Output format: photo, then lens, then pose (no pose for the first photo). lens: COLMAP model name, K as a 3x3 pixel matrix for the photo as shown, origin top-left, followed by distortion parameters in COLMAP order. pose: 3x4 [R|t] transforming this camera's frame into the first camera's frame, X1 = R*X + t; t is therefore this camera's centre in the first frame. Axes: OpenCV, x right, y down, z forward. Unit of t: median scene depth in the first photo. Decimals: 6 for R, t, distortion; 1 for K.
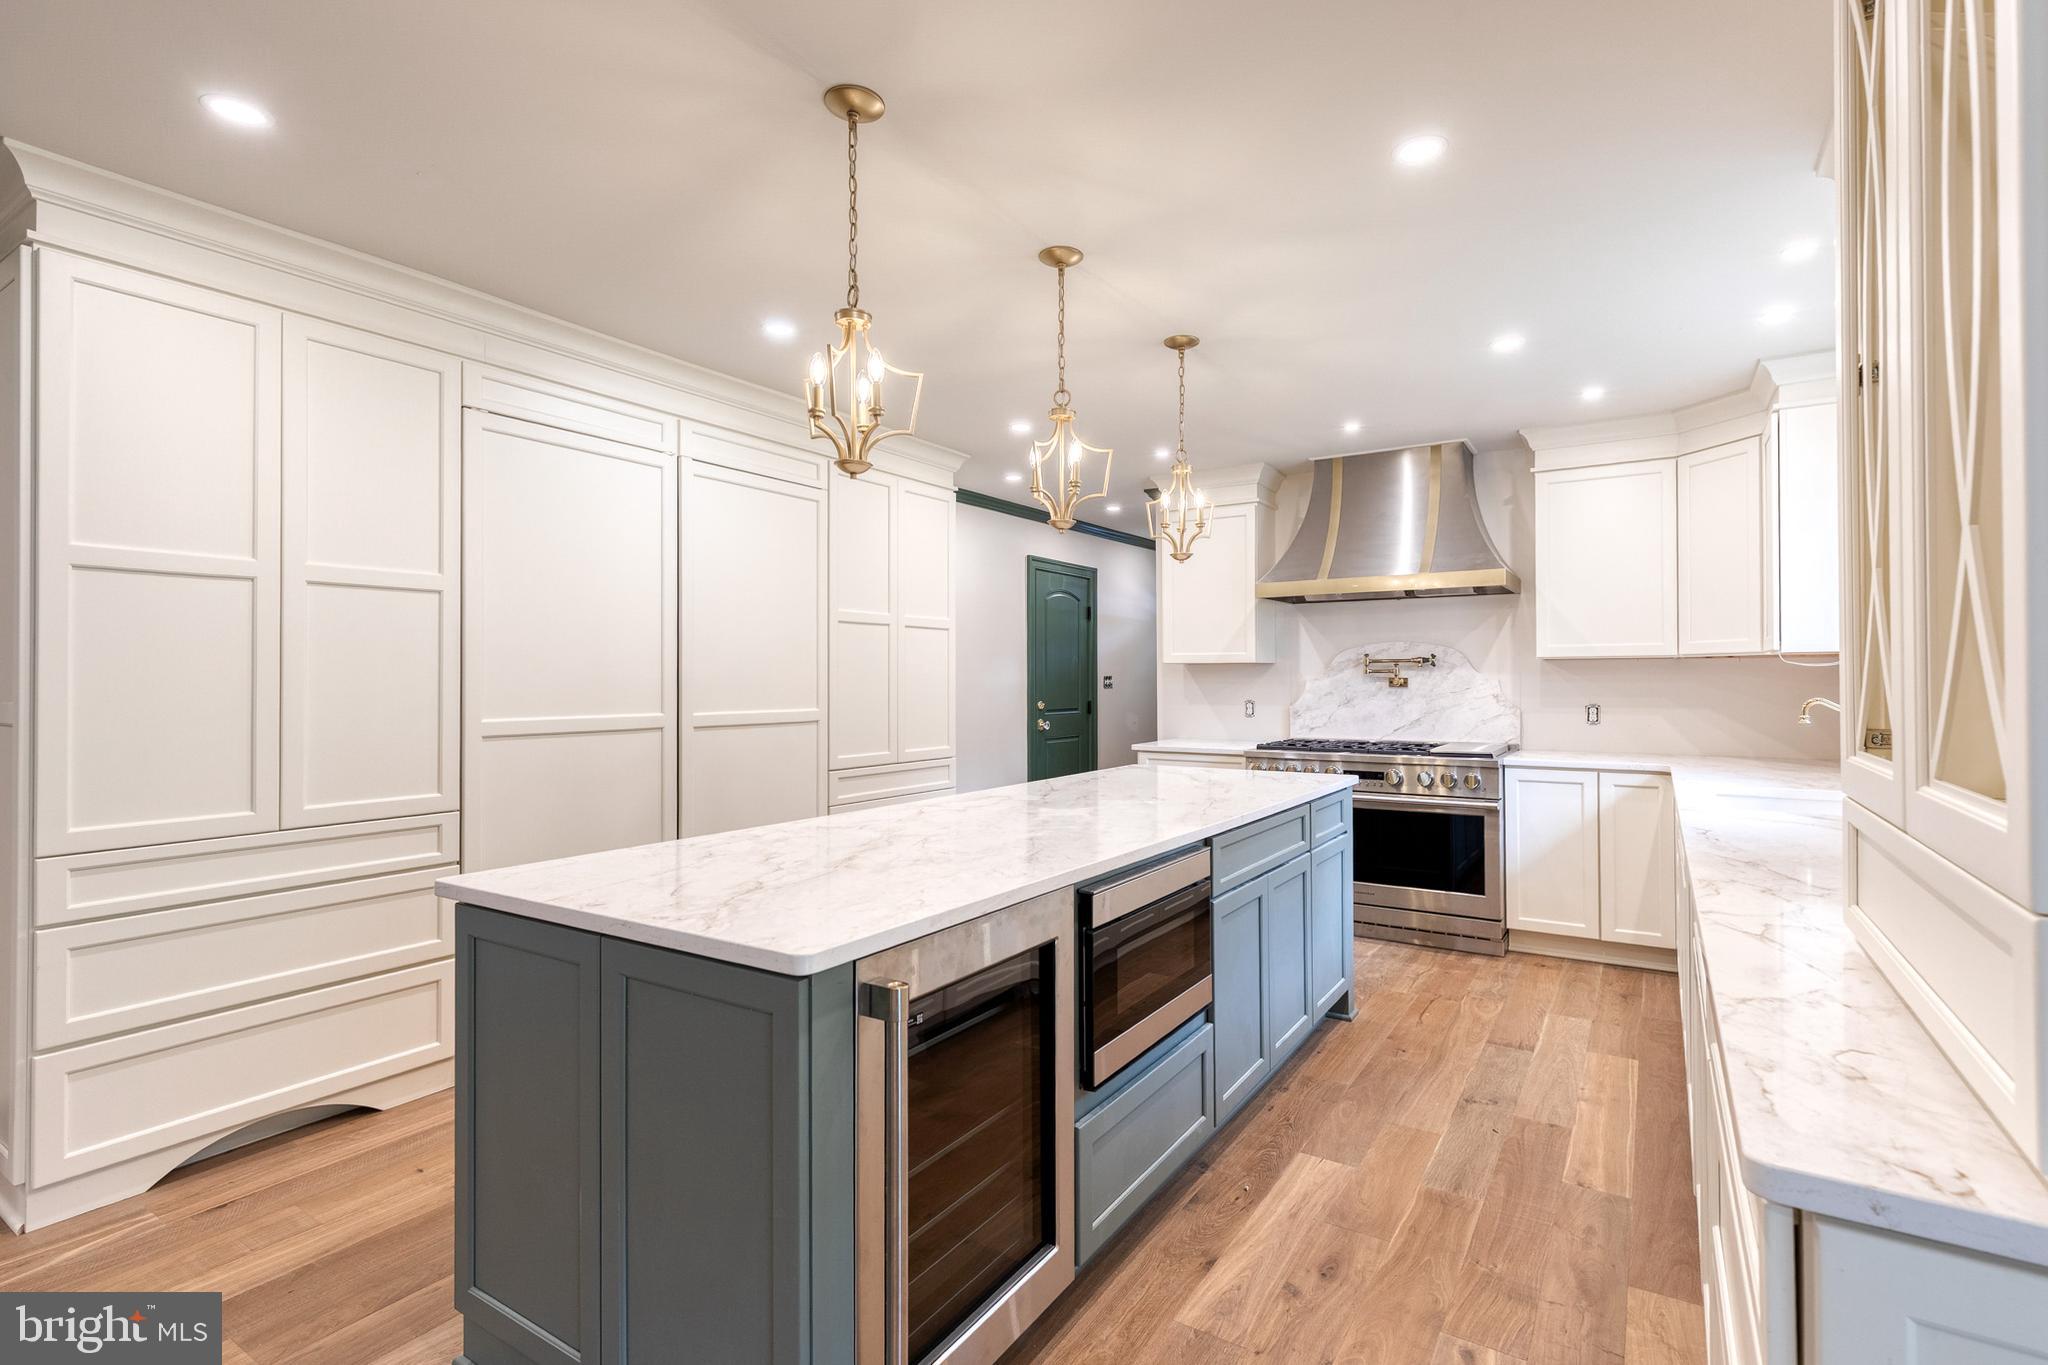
lens RADIAL K [[936.2, 0, 1059.3], [0, 936.2, 680.0], [0, 0, 1]] dist [0.011083, -0.000203]
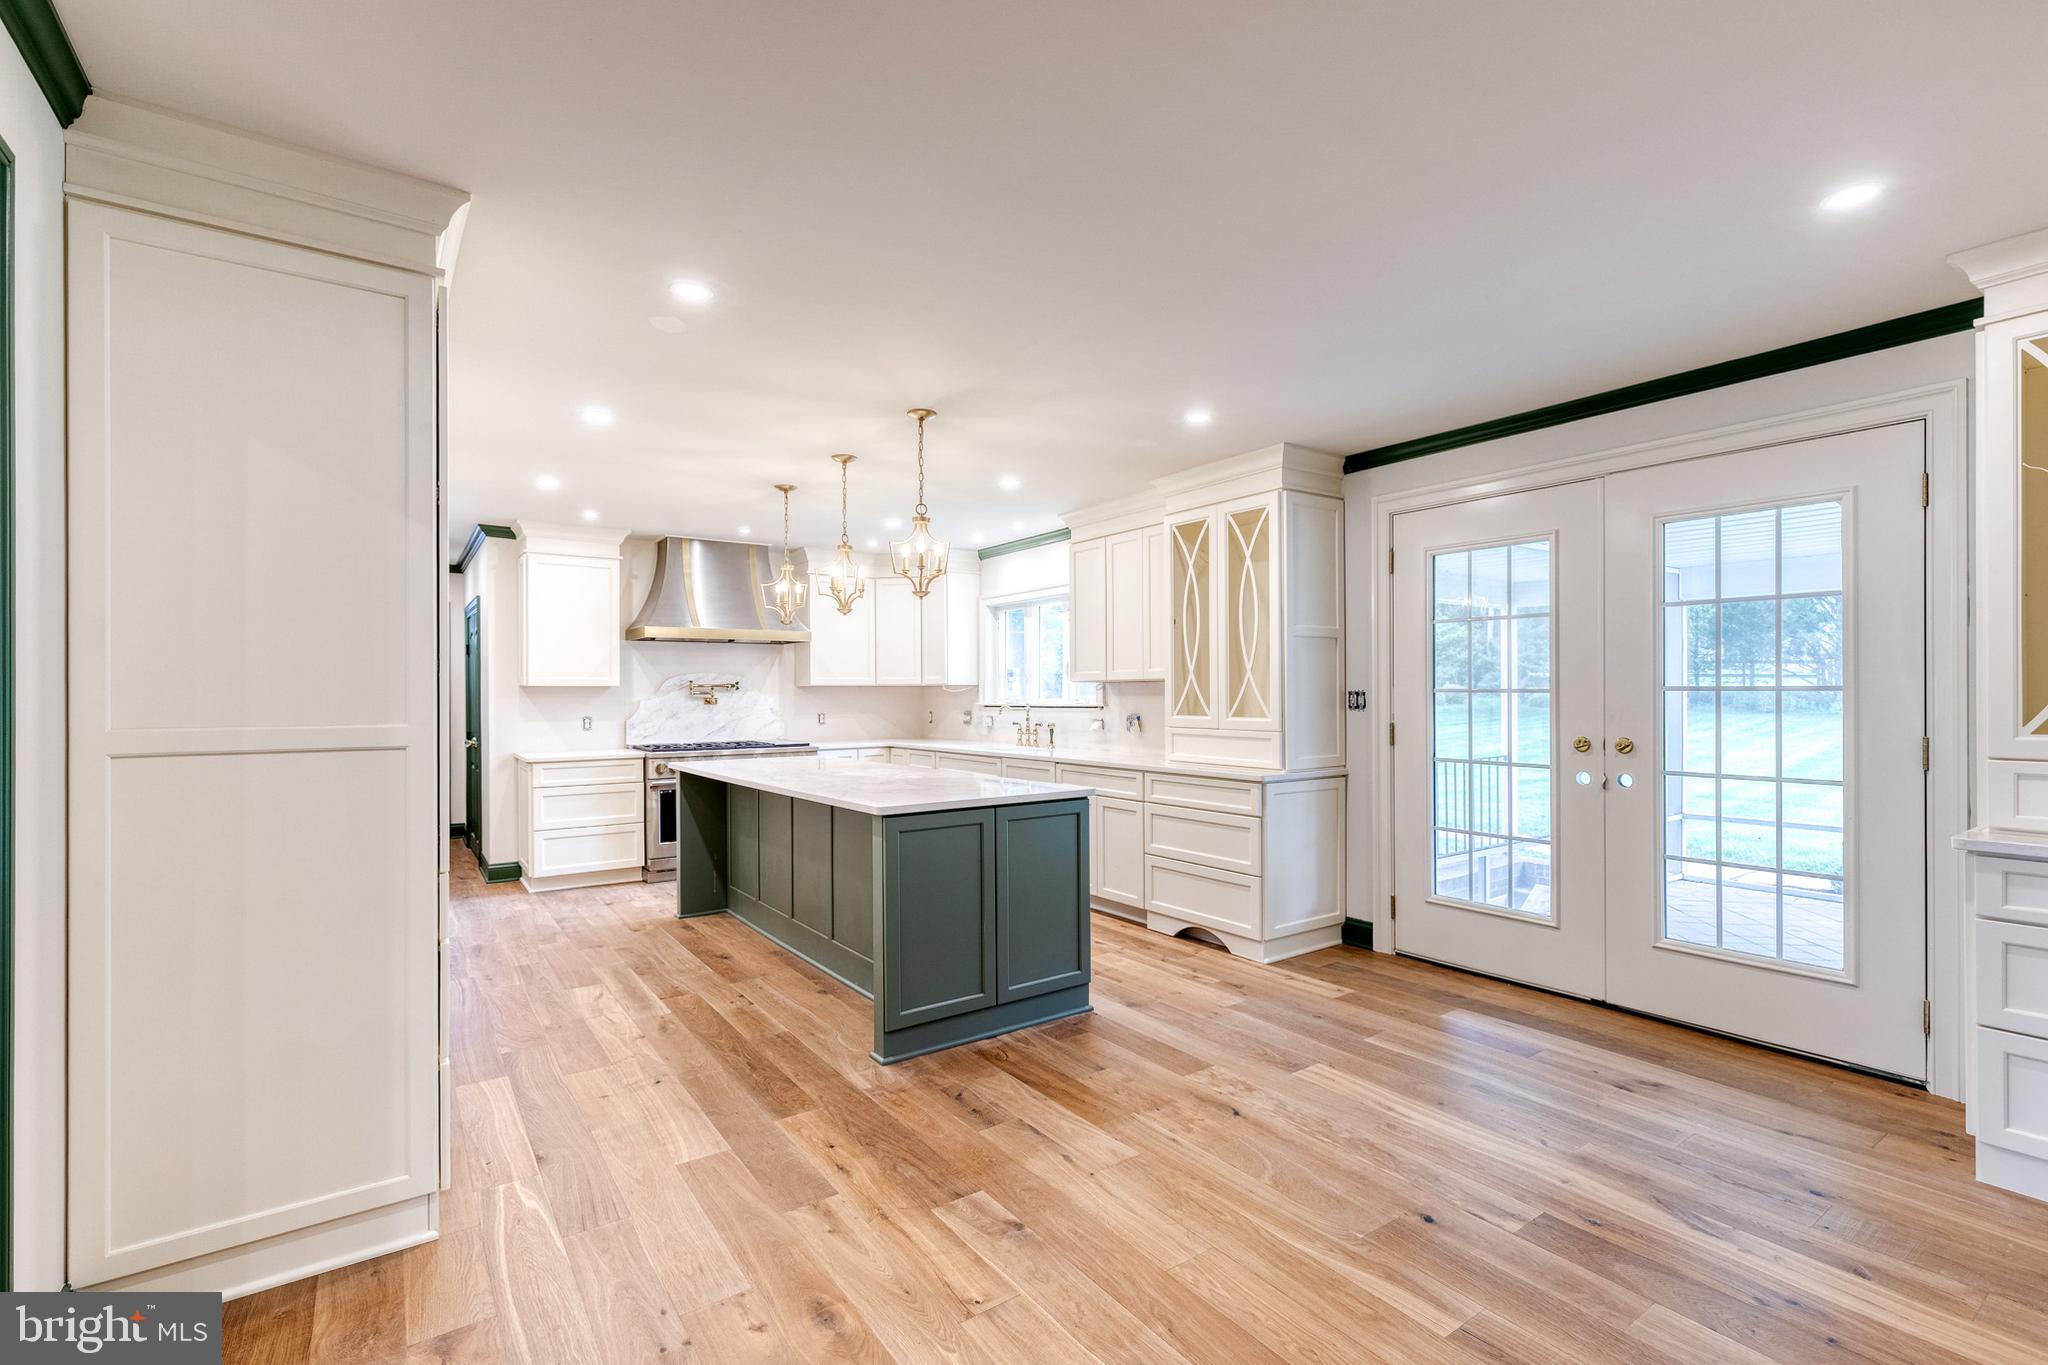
lens RADIAL K [[936.2, 0, 1035.3], [0, 936.2, 692.3], [0, 0, 1]] dist [0.011083, -0.000203]
pose [[0.336979, -0.000465, 0.941512, -0.834317], [0.006576, 0.999977, -0.001859, -0.004596], [-0.941489, 0.006818, 0.336974, 0.043438]]
